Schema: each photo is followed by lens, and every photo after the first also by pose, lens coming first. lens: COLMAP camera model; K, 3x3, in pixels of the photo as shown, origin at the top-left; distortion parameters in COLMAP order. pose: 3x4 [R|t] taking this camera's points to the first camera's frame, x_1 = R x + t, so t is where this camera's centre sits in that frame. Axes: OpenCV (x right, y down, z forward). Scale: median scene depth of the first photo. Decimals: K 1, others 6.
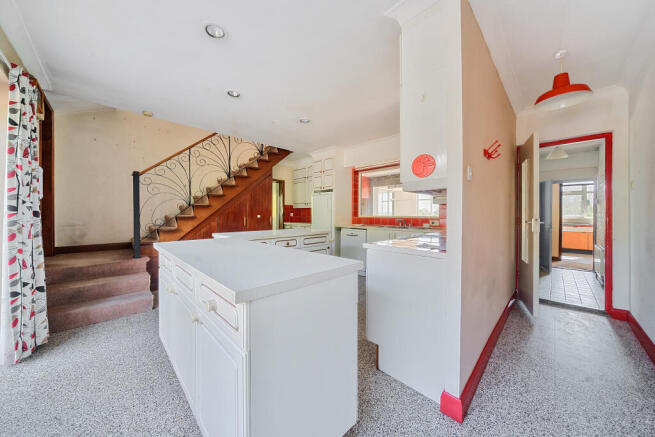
lens RADIAL K [[223.9, 0, 325.4], [0, 223.9, 215.1], [0, 0, 1]] dist [-0.000635, -0.000066]
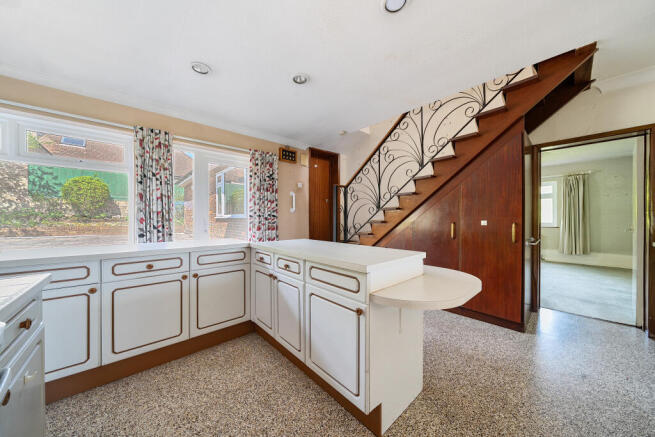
lens RADIAL K [[223.9, 0, 321.5], [0, 223.9, 218.8], [0, 0, 1]] dist [-0.000635, -0.000066]
pose [[-0.072392, -0.007801, -0.997346, 0.311744], [-0.005016, 0.999960, -0.007457, 0.001996], [0.997364, 0.004462, -0.072428, 0.806543]]
